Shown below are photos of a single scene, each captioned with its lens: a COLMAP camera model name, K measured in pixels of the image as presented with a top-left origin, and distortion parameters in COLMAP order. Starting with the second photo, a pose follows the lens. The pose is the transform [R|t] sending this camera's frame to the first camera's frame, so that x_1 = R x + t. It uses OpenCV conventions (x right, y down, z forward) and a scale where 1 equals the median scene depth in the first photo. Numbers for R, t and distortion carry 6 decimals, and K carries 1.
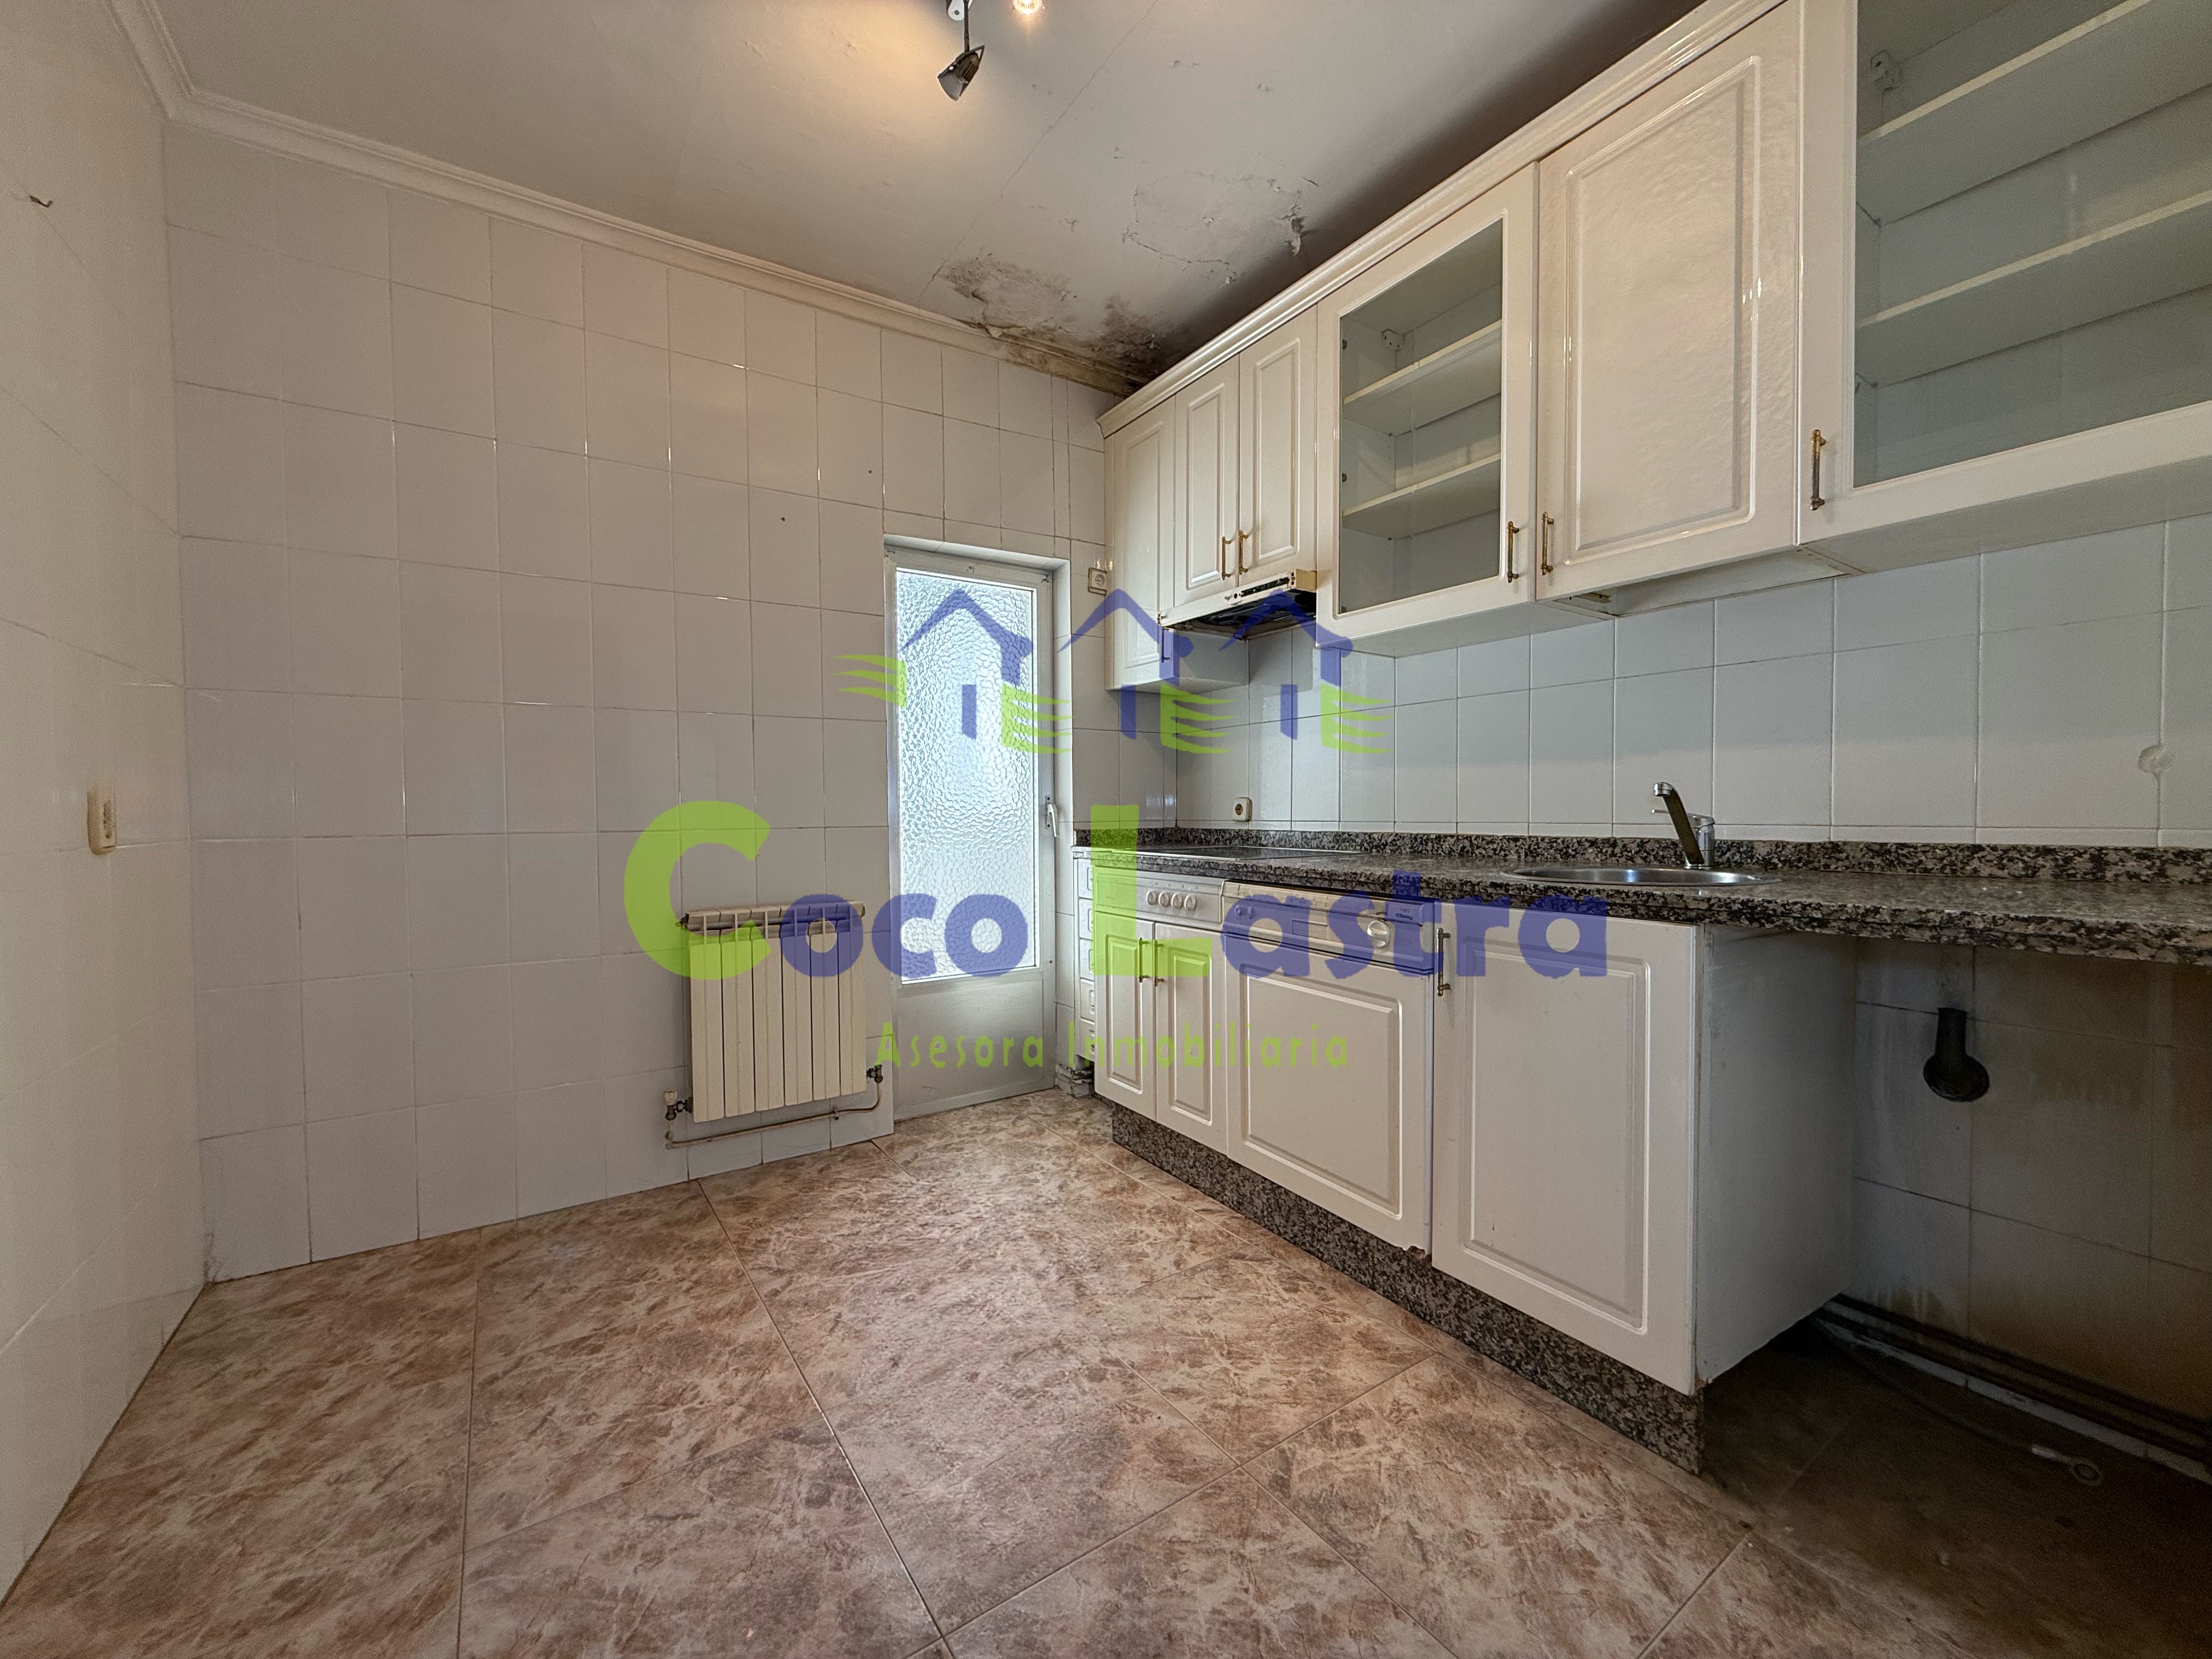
lens RADIAL K [[879.8, 0, 1111.5], [0, 879.8, 819.3], [0, 0, 1]] dist [-0.002595, 0.000580]
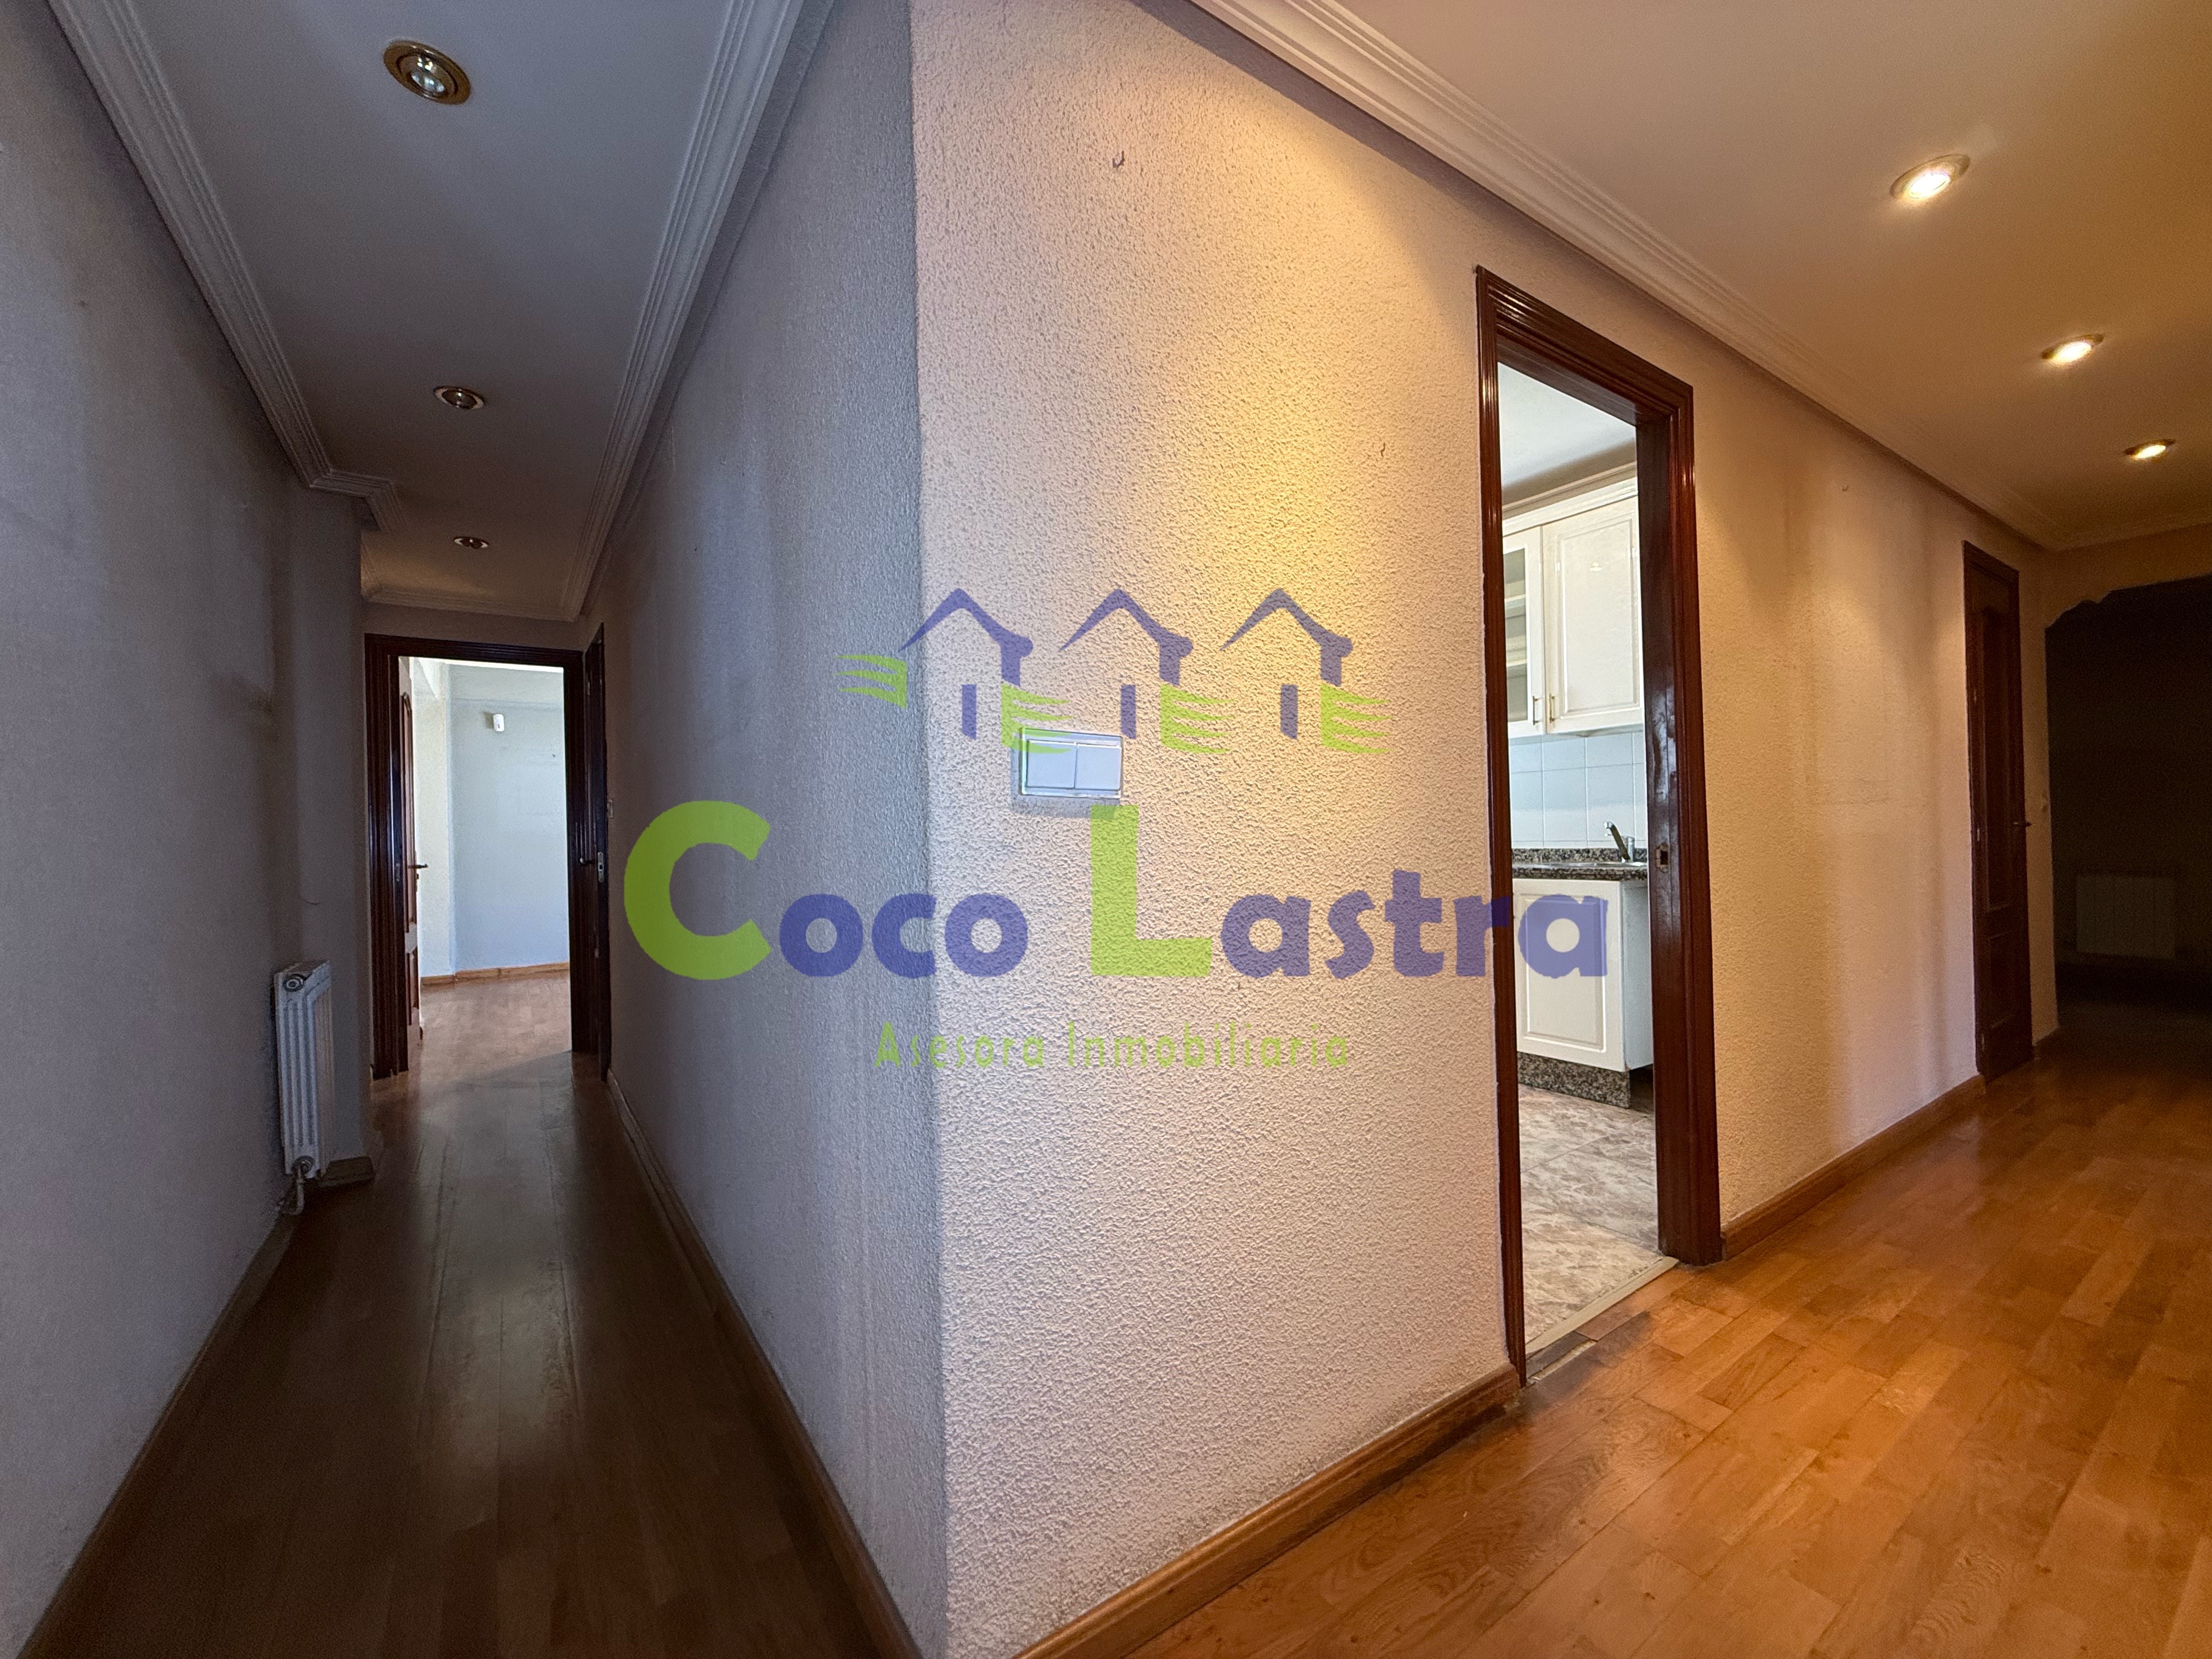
lens RADIAL K [[879.8, 0, 1097.8], [0, 879.8, 833.6], [0, 0, 1]] dist [-0.002595, 0.000580]
pose [[0.999772, -0.021117, 0.003250, -0.606432], [0.021157, 0.999694, -0.012819, -0.011814], [-0.002978, 0.012885, 0.999913, -1.100788]]
